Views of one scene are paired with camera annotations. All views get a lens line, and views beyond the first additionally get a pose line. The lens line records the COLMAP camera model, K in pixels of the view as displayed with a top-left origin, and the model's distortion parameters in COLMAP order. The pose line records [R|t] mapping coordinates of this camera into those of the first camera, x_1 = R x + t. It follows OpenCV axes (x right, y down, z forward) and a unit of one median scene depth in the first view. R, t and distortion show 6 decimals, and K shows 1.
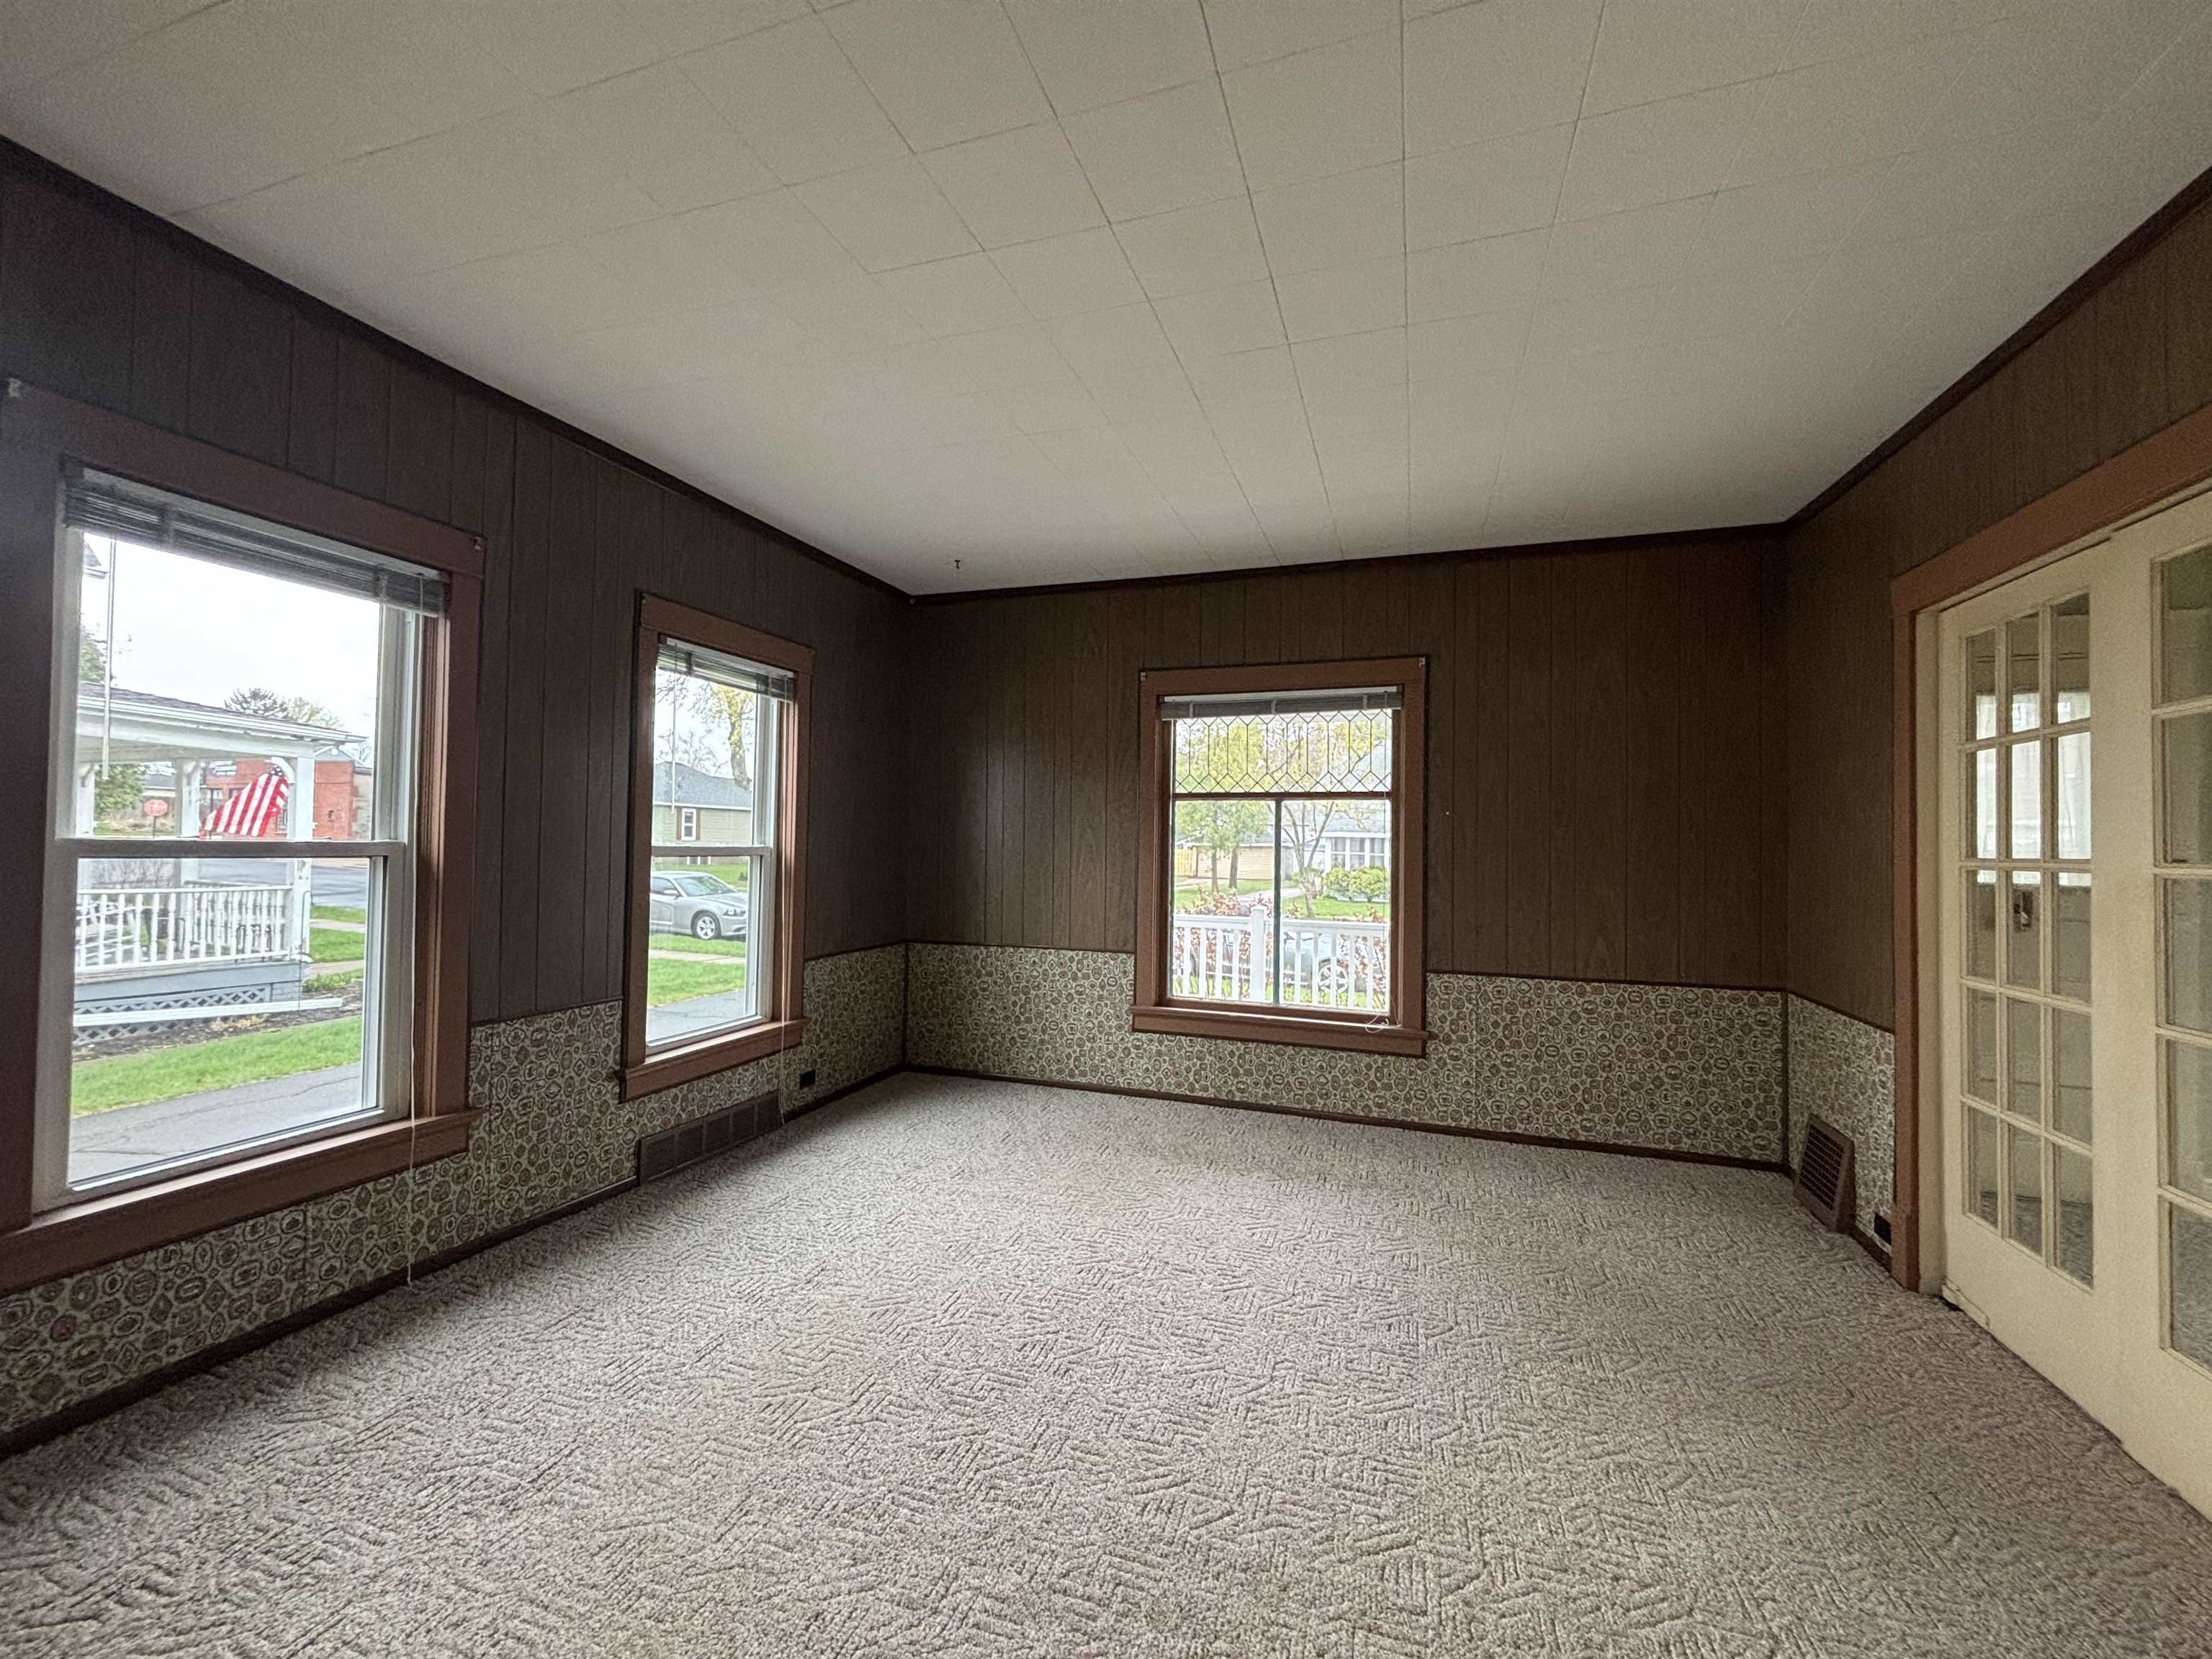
lens RADIAL K [[890.5, 0, 1111.3], [0, 890.5, 836.1], [0, 0, 1]] dist [-0.001369, -0.002622]
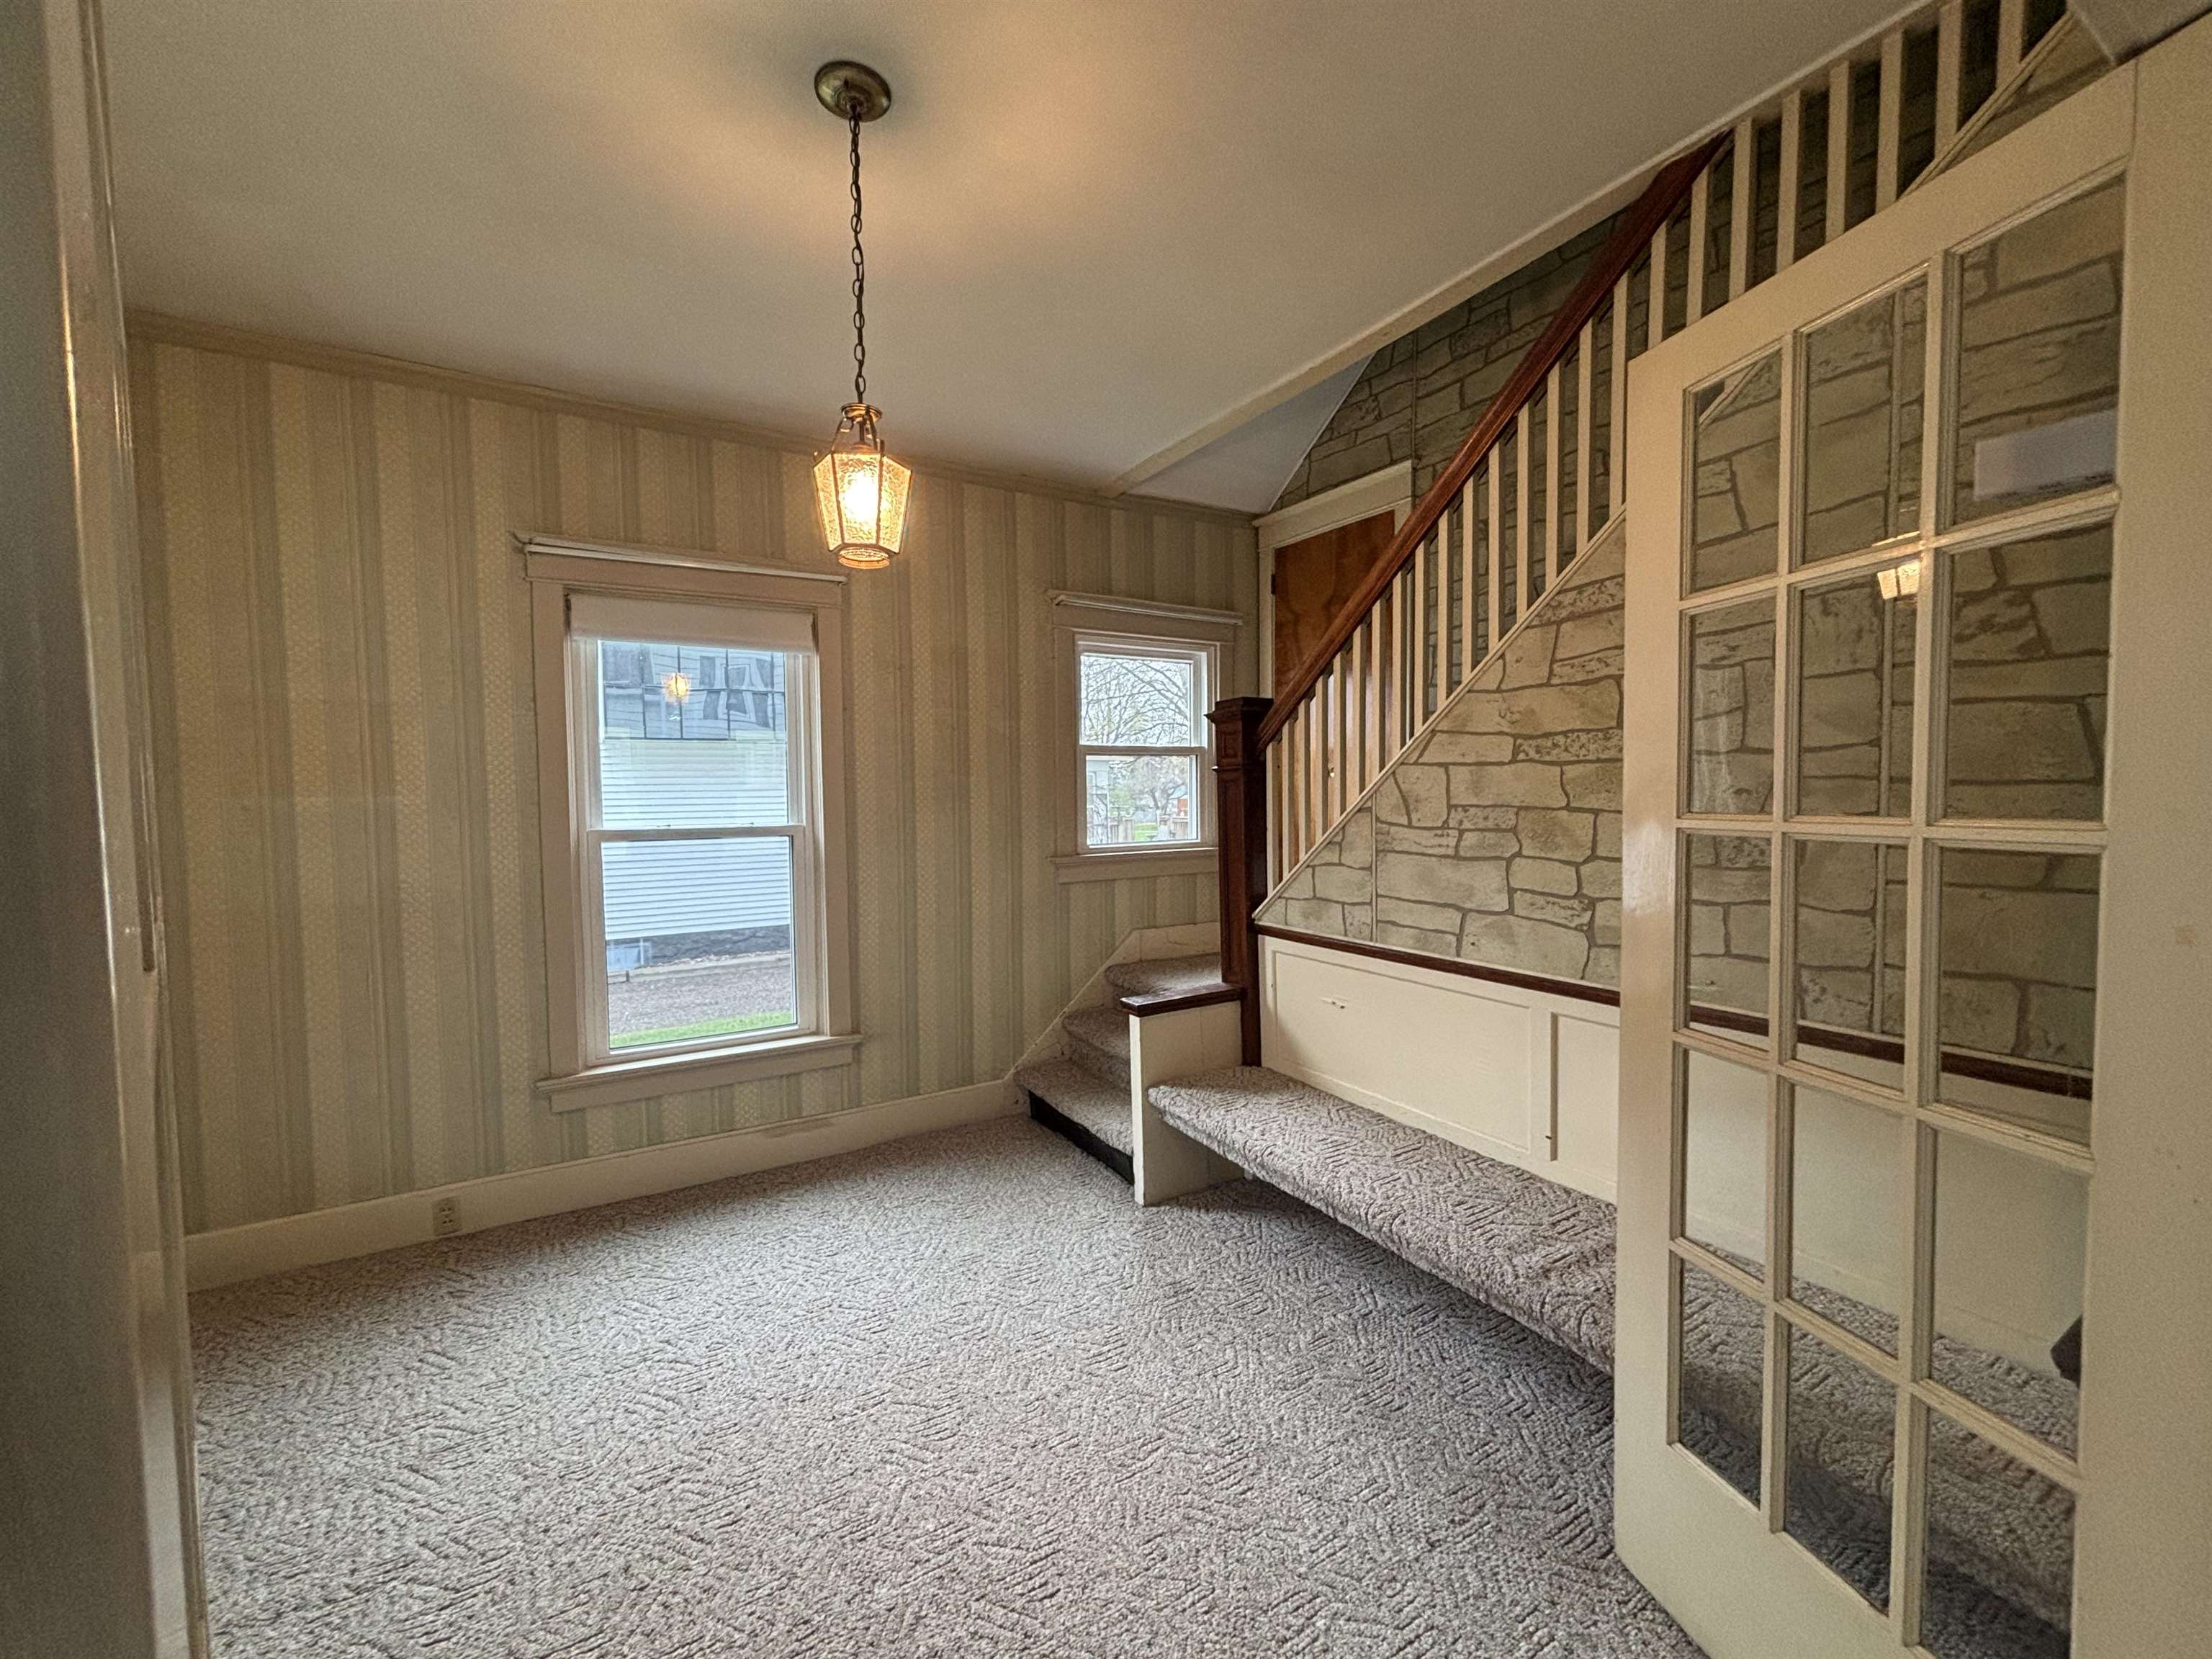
lens RADIAL K [[889.5, 0, 1097.8], [0, 889.5, 833.4], [0, 0, 1]] dist [-0.001526, 0.000476]
pose [[0.756787, -0.006518, -0.653629, 0.516805], [0.039375, 0.998589, 0.035631, -0.012229], [0.652474, -0.052702, 0.755976, 0.396299]]
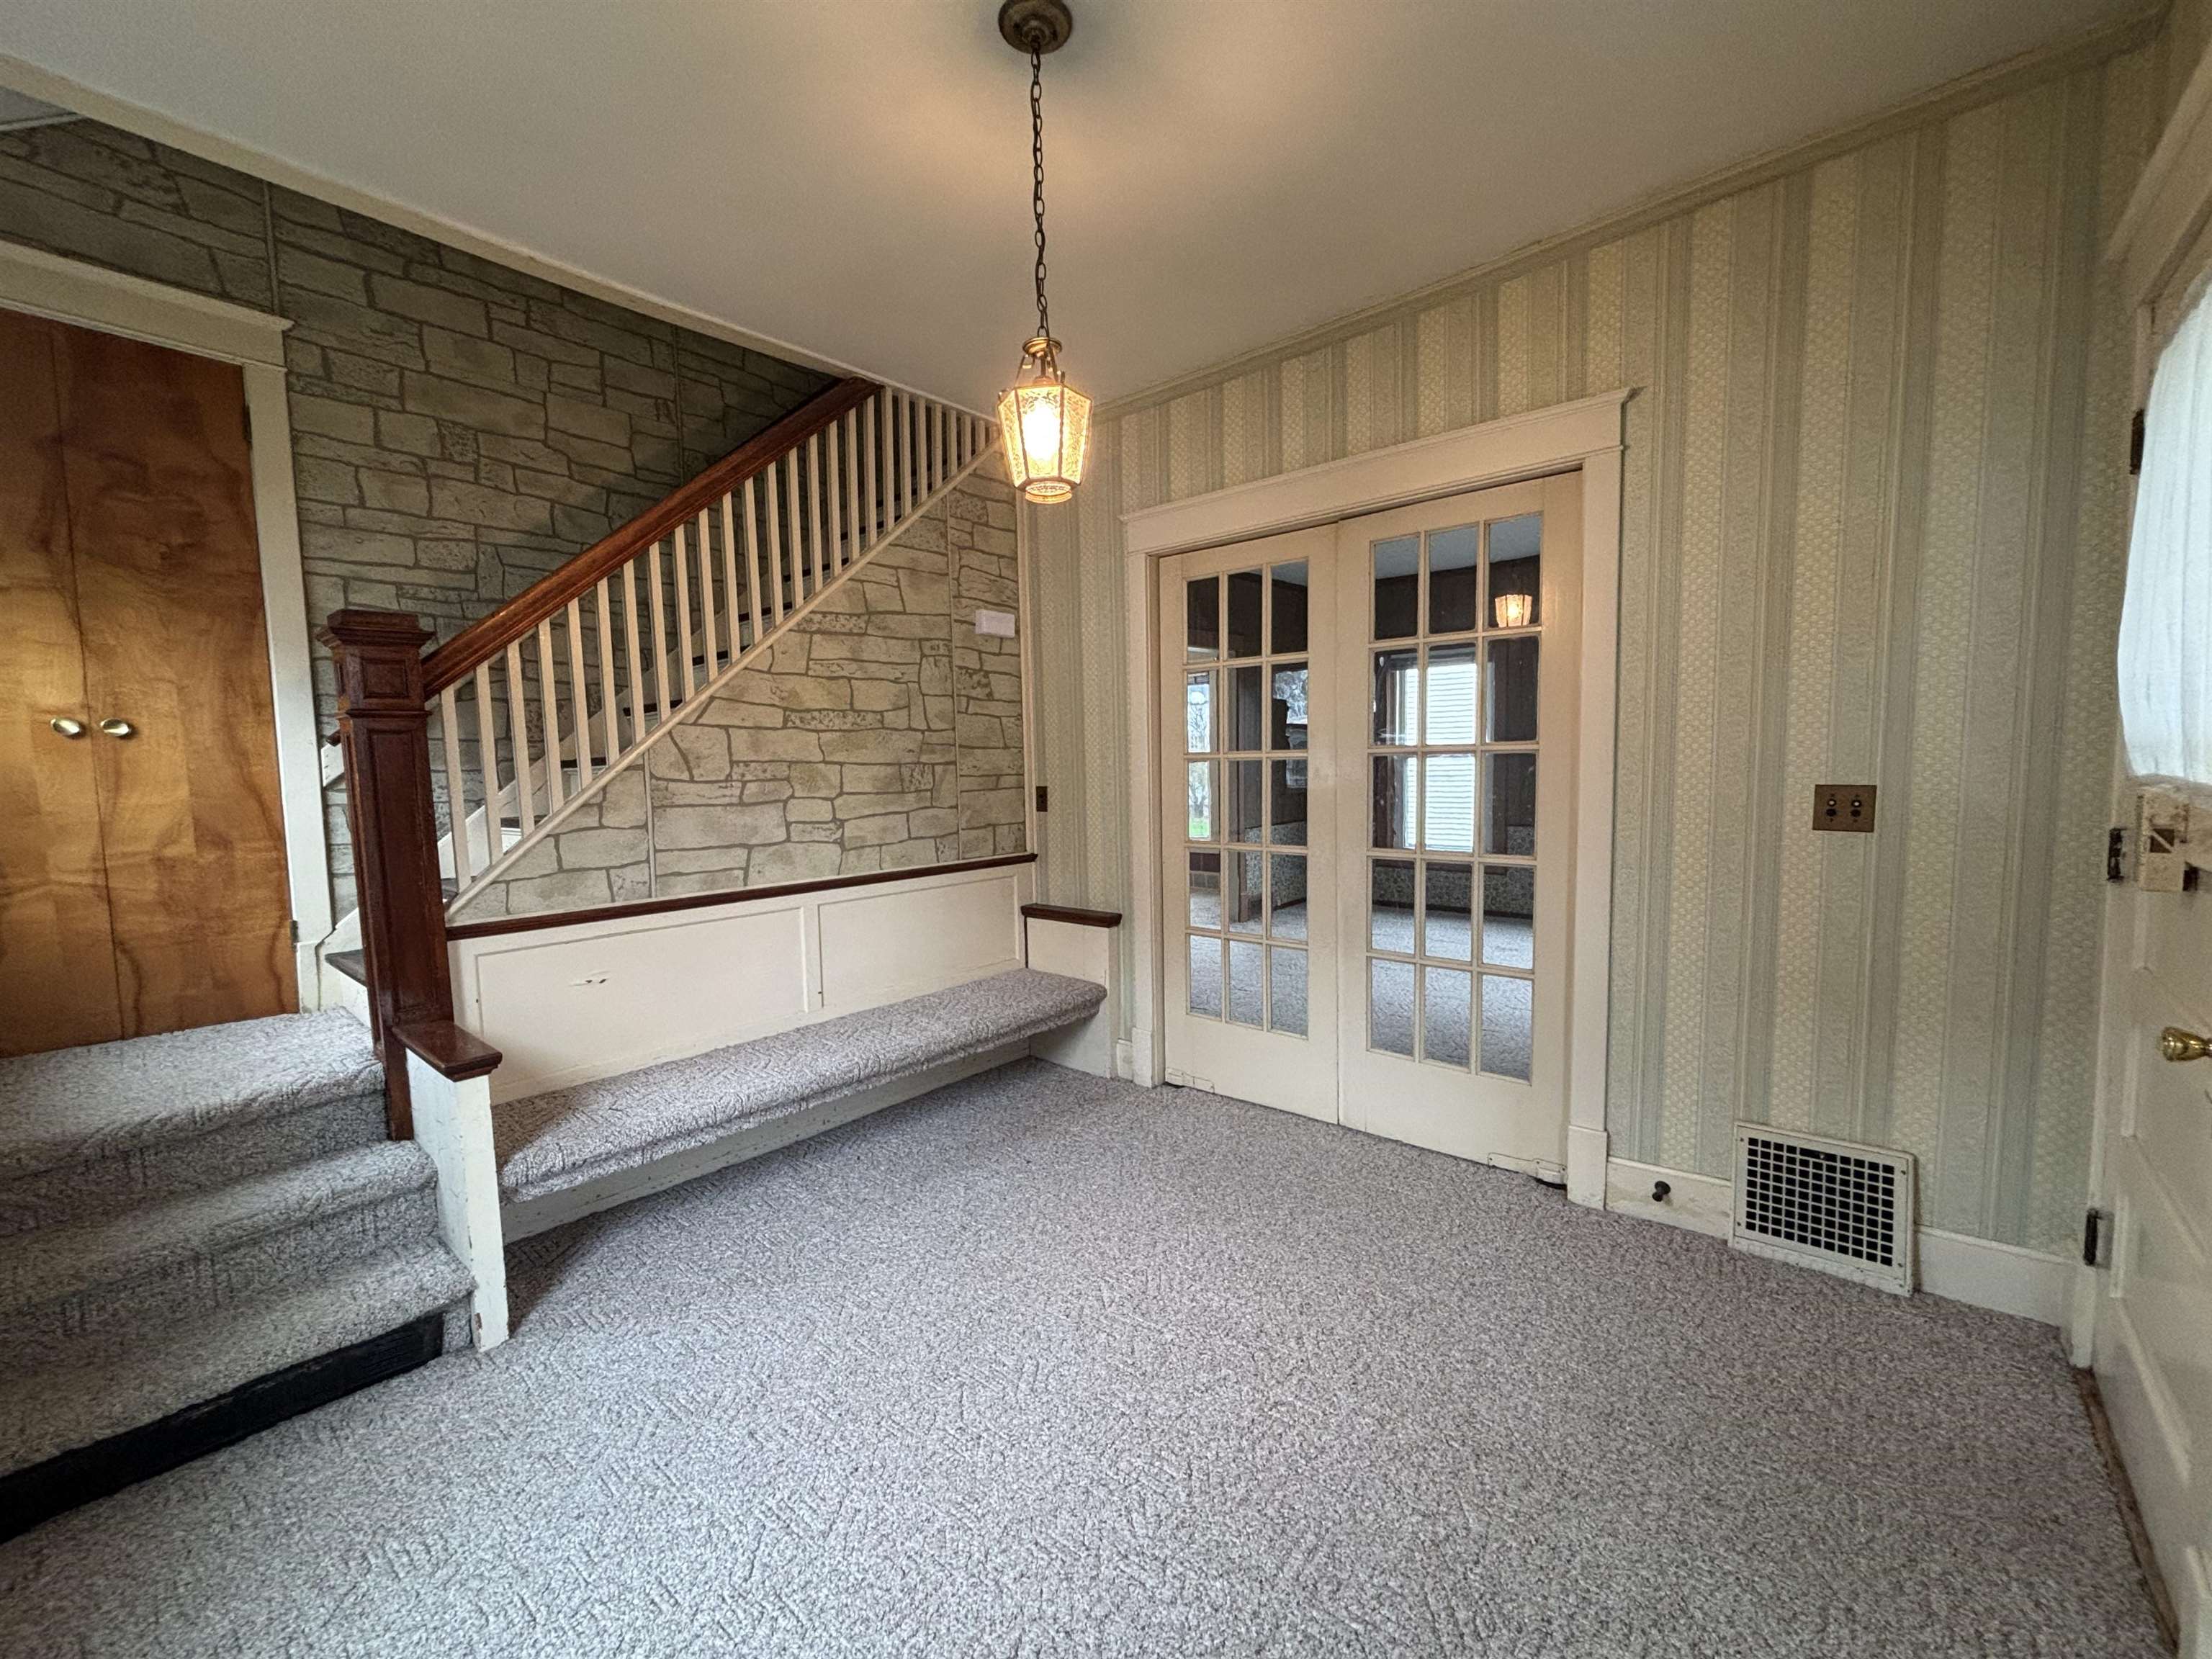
lens RADIAL K [[890.5, 0, 1111.3], [0, 890.5, 836.1], [0, 0, 1]] dist [-0.001369, -0.002622]
pose [[0.360735, -0.108427, 0.926344, -1.085532], [0.022519, 0.993942, 0.107570, -0.009254], [-0.932397, -0.017944, 0.360991, 0.531949]]
